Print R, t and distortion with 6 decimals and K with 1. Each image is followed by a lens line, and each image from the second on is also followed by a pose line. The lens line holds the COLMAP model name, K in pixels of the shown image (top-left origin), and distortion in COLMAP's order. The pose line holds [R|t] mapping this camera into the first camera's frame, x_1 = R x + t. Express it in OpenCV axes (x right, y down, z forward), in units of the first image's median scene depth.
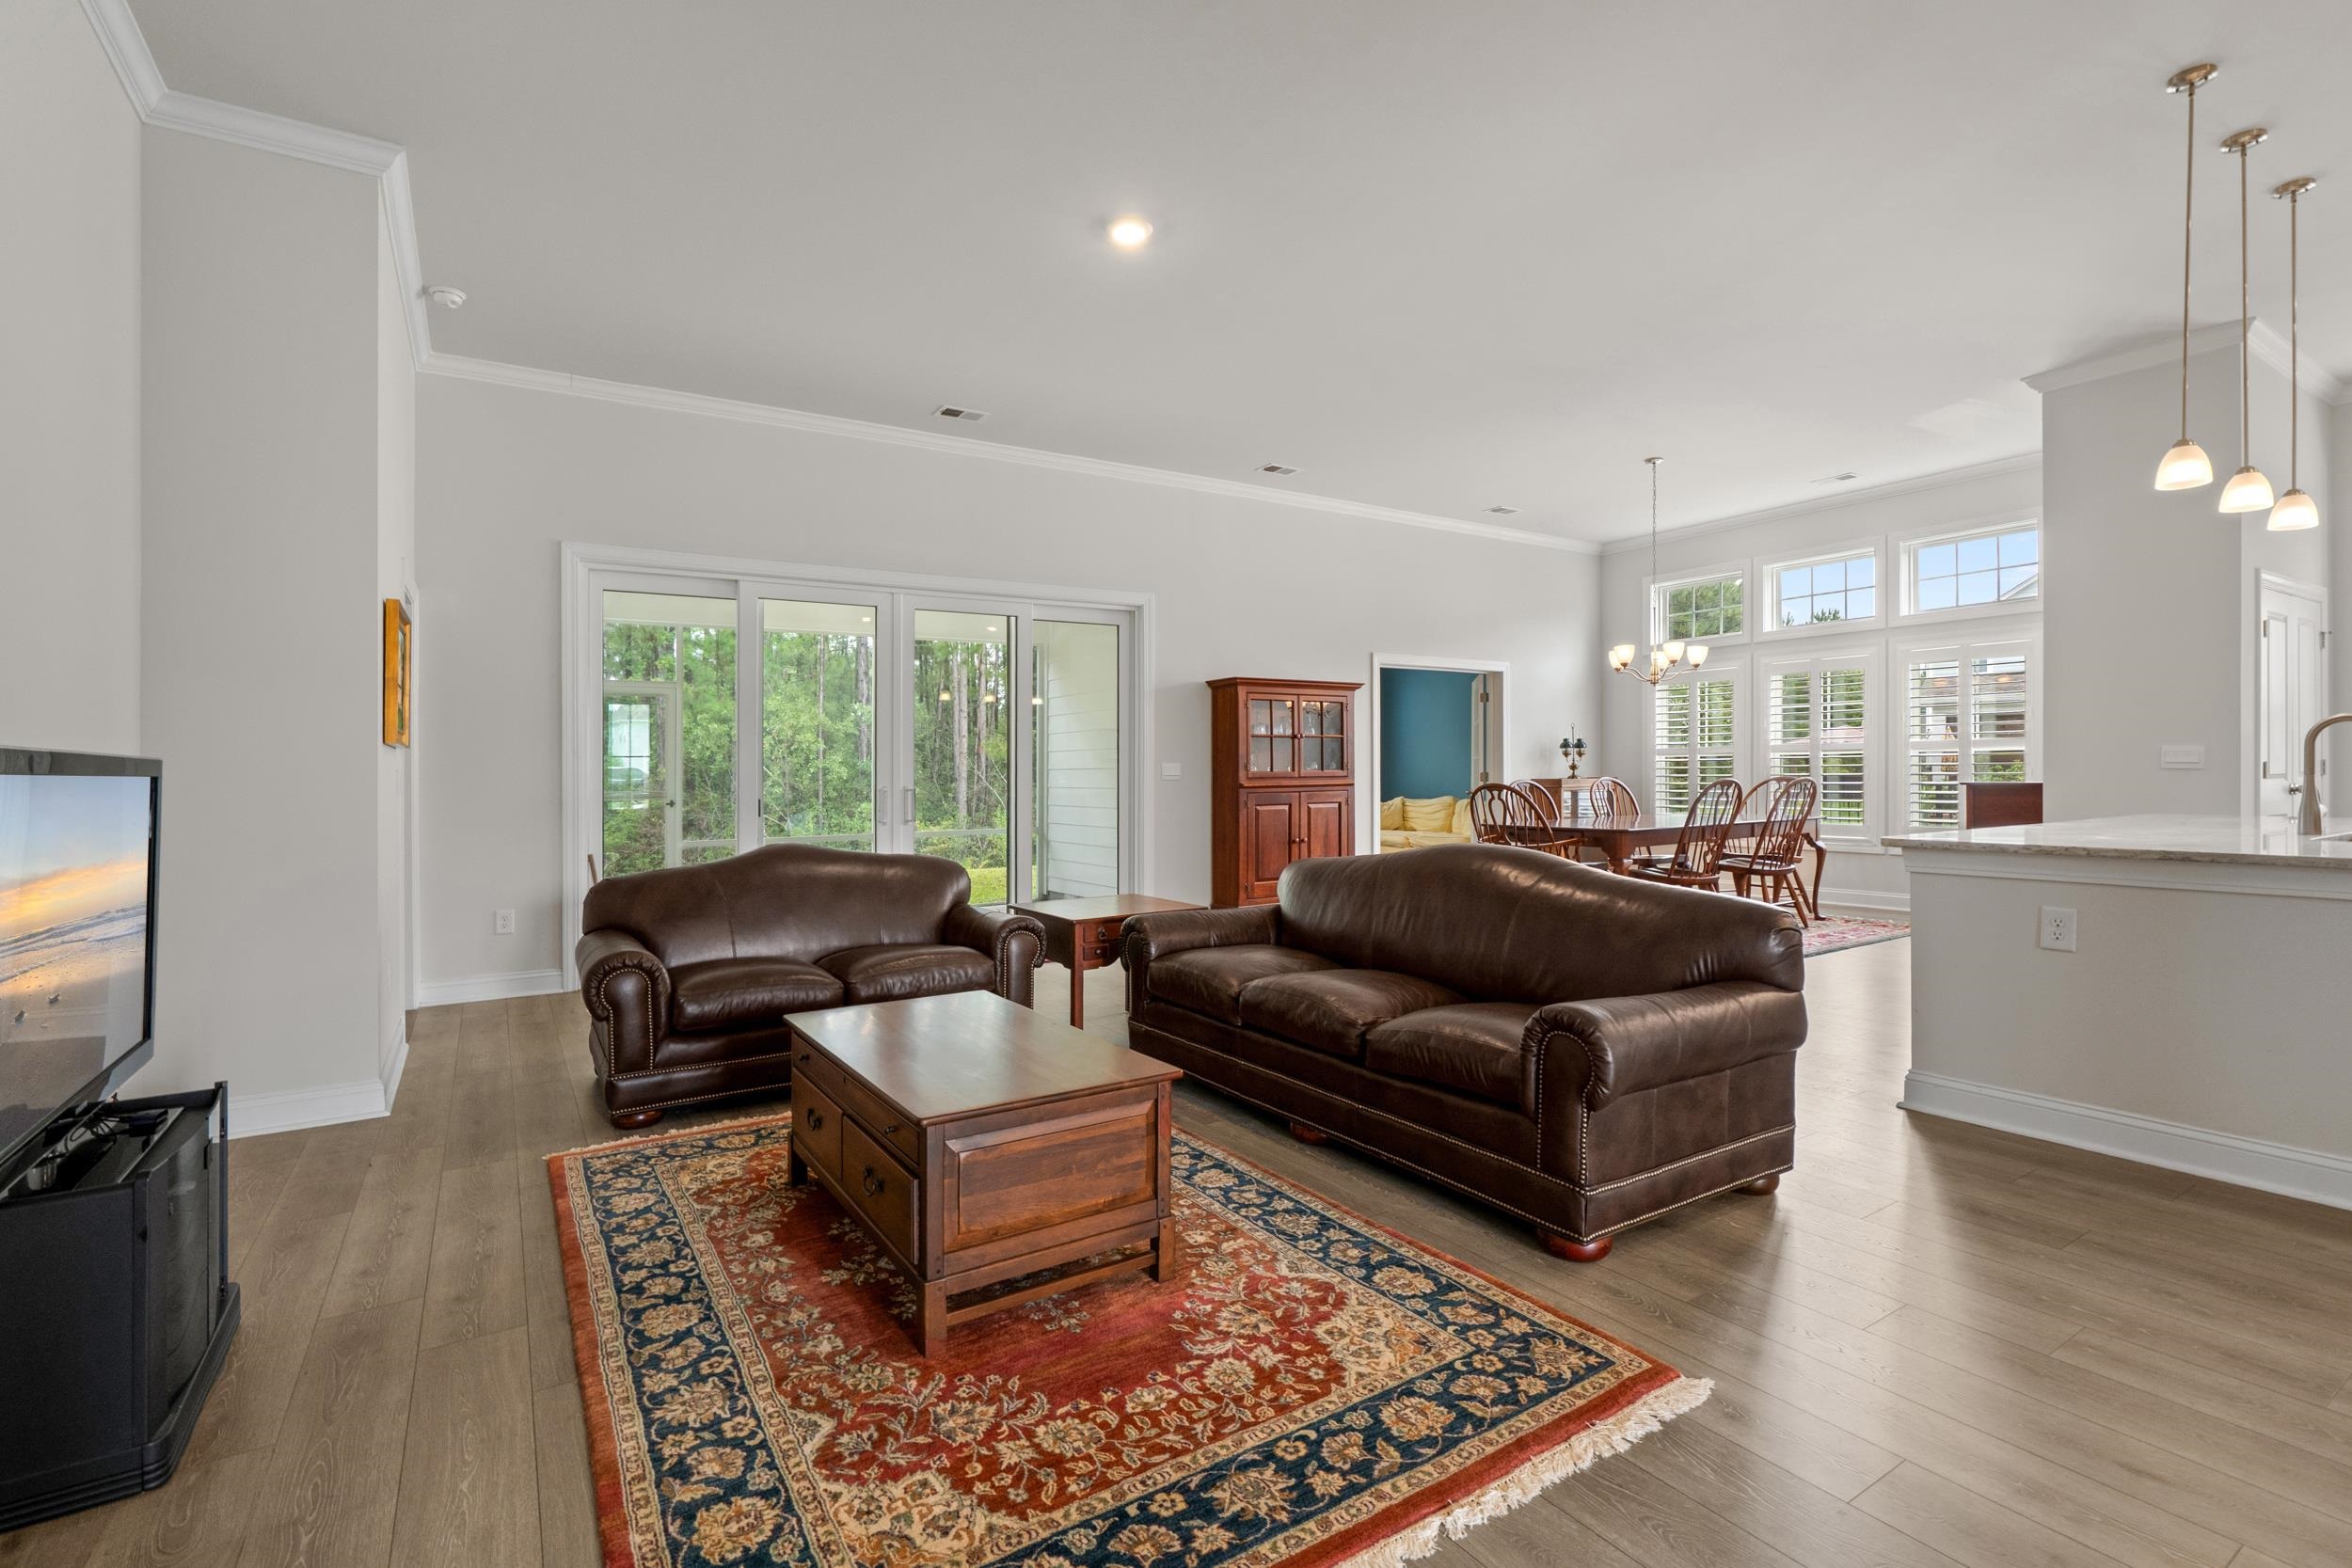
lens RADIAL K [[1080.6, 0, 1170.4], [0, 1080.6, 776.2], [0, 0, 1]] dist [-0.008801, 0.003539]
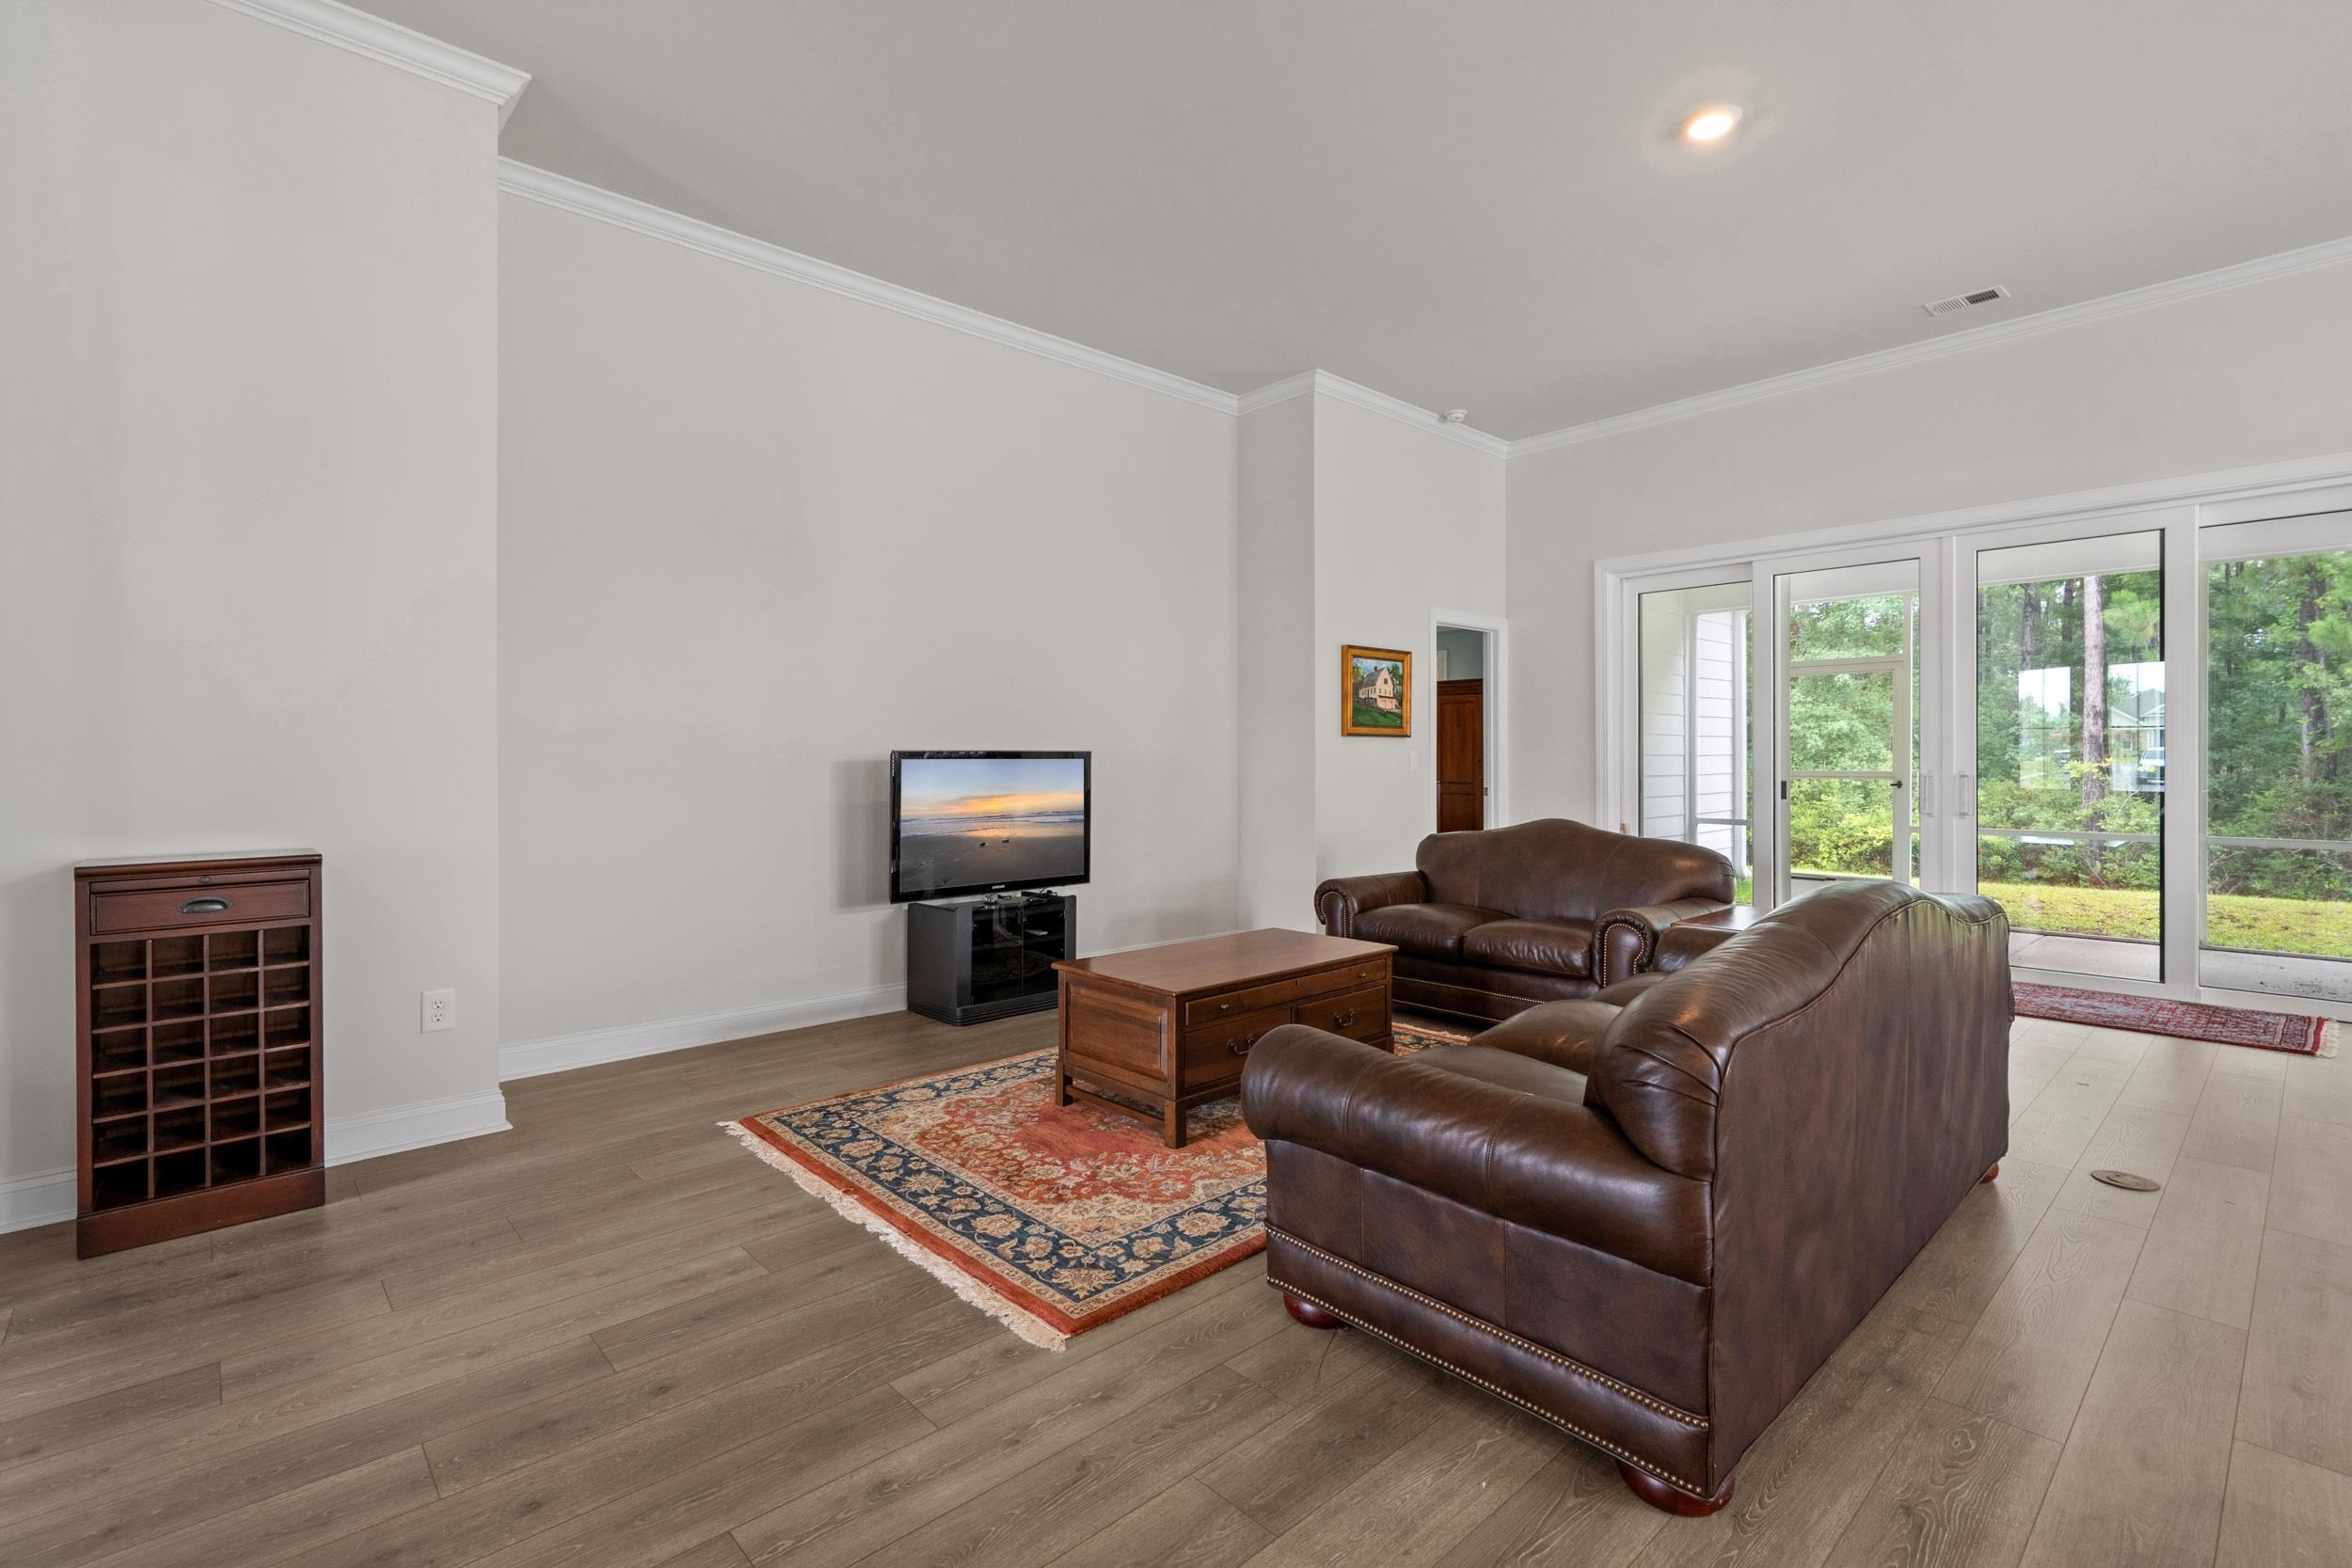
lens RADIAL K [[1080.6, 0, 1160.8], [0, 1080.6, 765.7], [0, 0, 1]] dist [-0.008801, 0.003539]
pose [[0.162036, 0.017731, -0.986625, 1.577801], [-0.001372, 0.999842, 0.017743, -0.031065], [0.986784, -0.001521, 0.162035, 0.941685]]
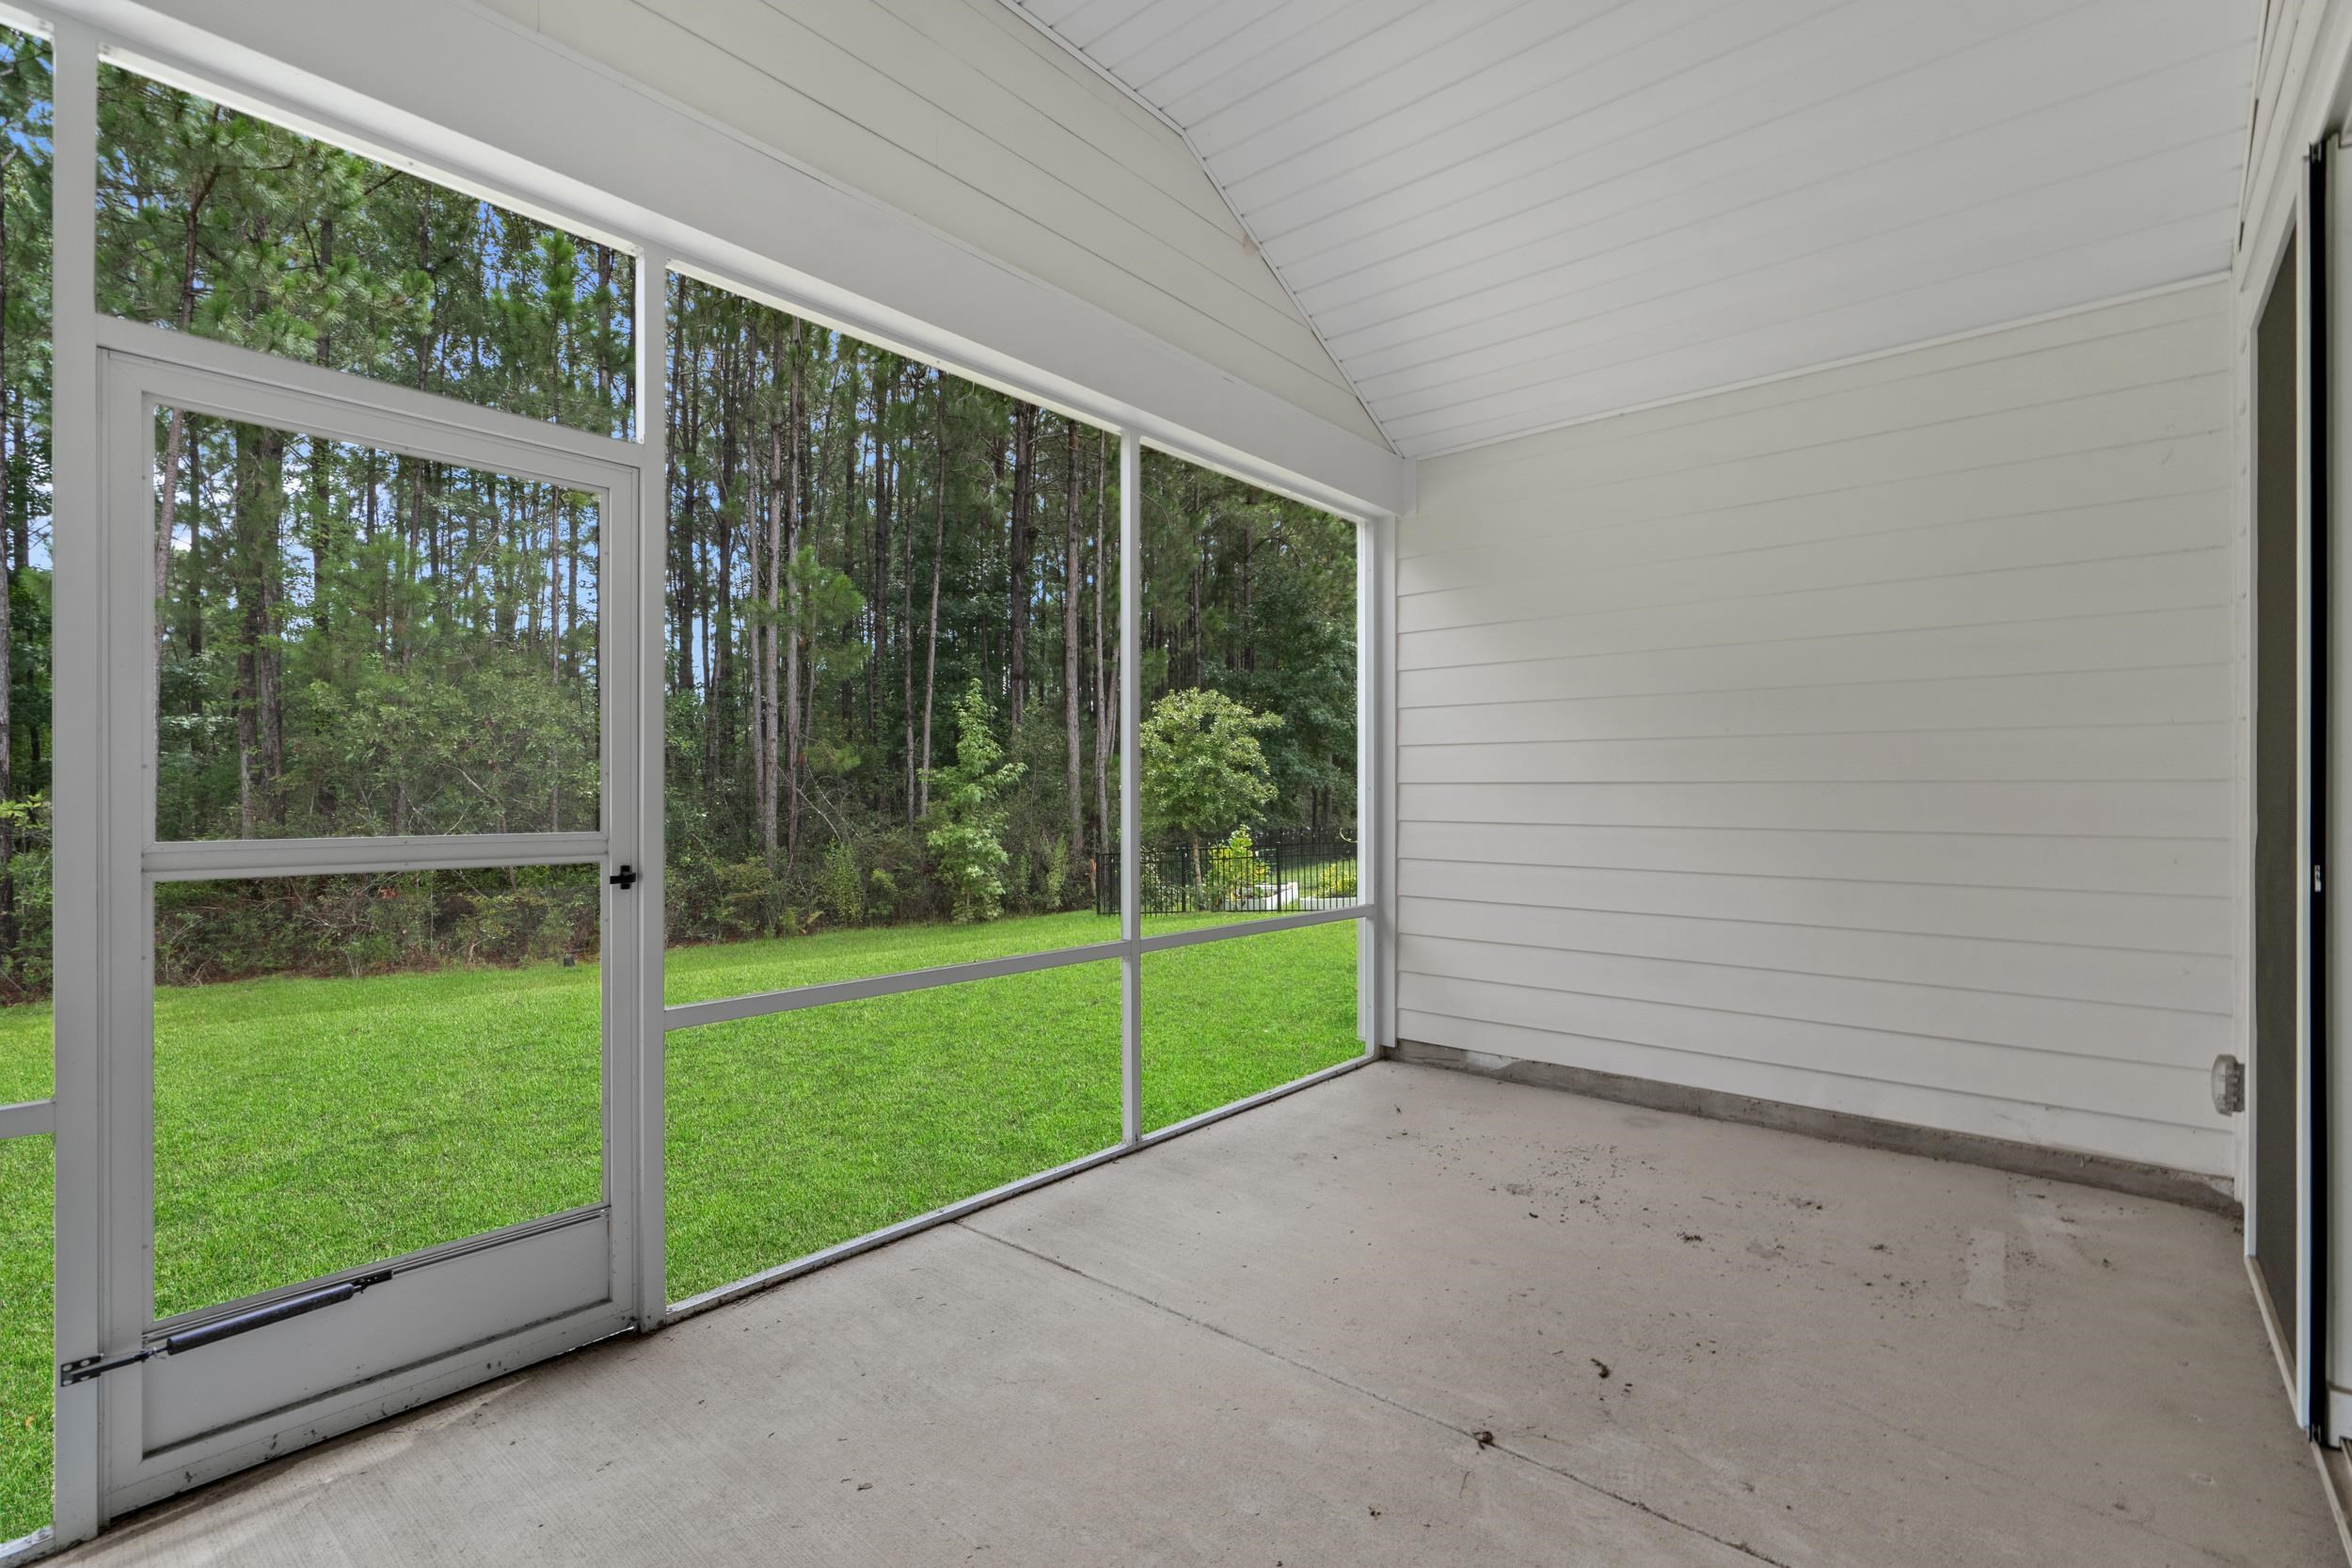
lens RADIAL K [[1080.6, 0, 1173.3], [0, 1080.6, 786.3], [0, 0, 1]] dist [-0.008801, 0.003539]
pose [[0.960721, 0.015022, 0.277110, -1.580317], [-0.011839, 0.999843, -0.013153, 0.007411], [-0.277264, 0.009355, 0.960748, 2.843817]]
